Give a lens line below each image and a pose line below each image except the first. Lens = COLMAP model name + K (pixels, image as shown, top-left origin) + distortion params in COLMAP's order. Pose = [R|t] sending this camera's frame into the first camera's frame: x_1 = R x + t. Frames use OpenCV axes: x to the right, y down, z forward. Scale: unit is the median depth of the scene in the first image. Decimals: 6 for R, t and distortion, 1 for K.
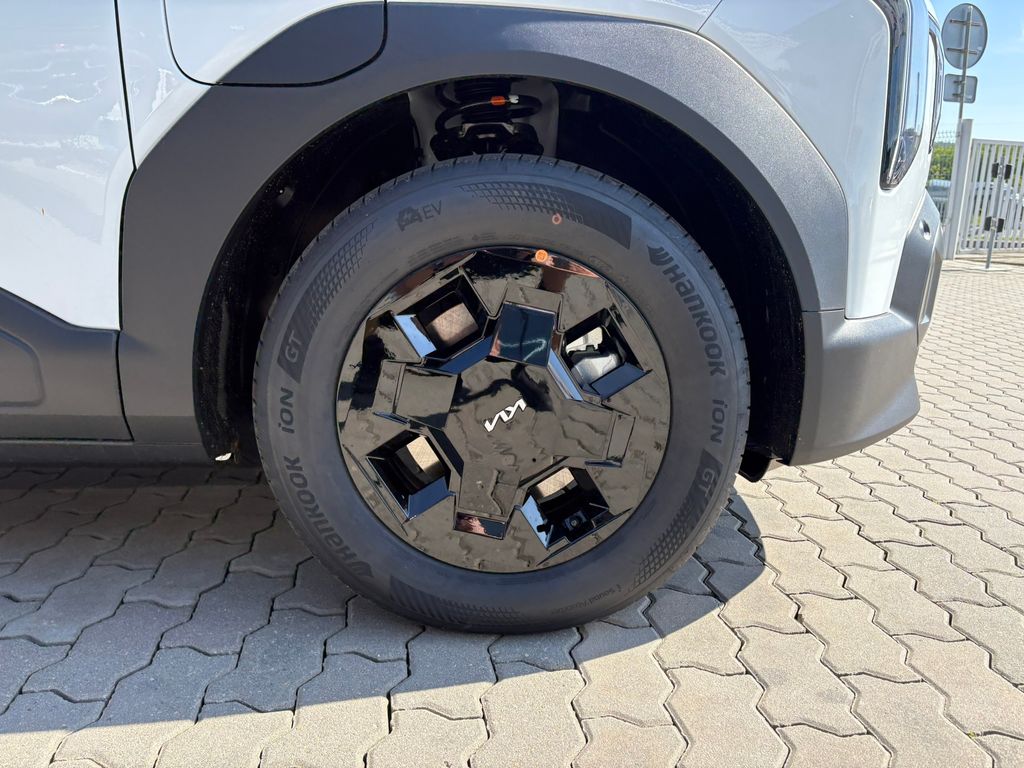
lens RADIAL K [[772.7, 0, 516.1], [0, 772.7, 385.3], [0, 0, 1]] dist [0.052952, -0.053144]
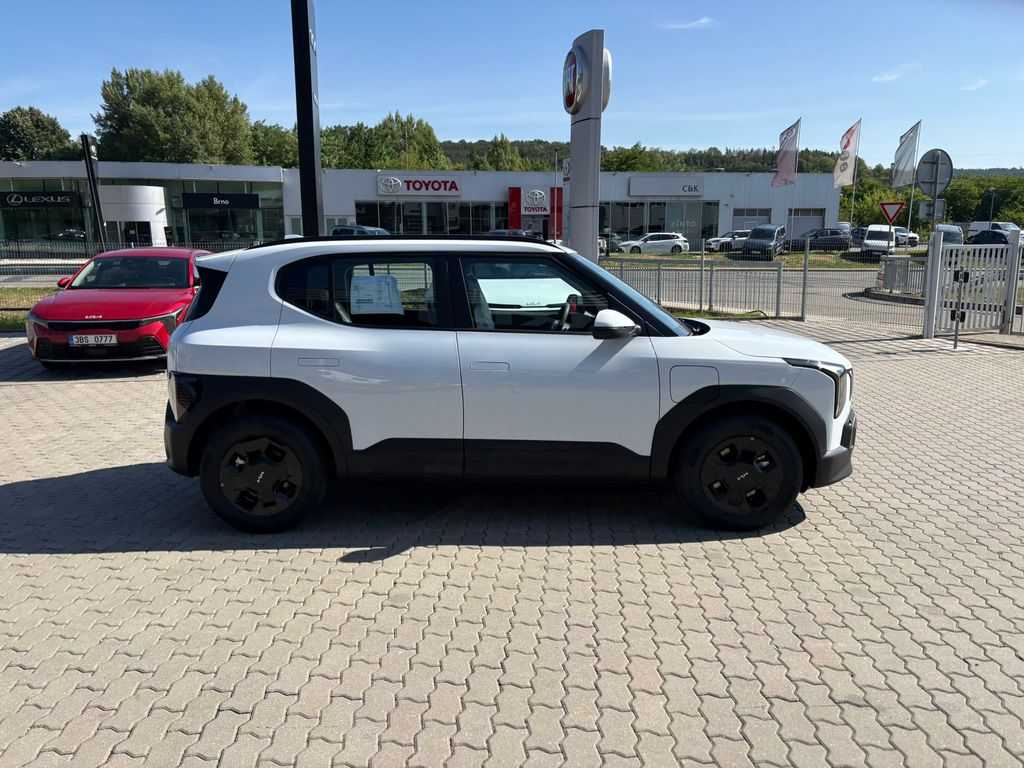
lens RADIAL K [[772.7, 0, 507.5], [0, 772.7, 383.3], [0, 0, 1]] dist [0.052952, -0.053144]
pose [[0.999662, -0.002780, -0.025863, -0.969119], [0.001656, 0.999057, -0.043393, -0.231349], [0.025959, 0.043335, 0.998723, -2.662091]]
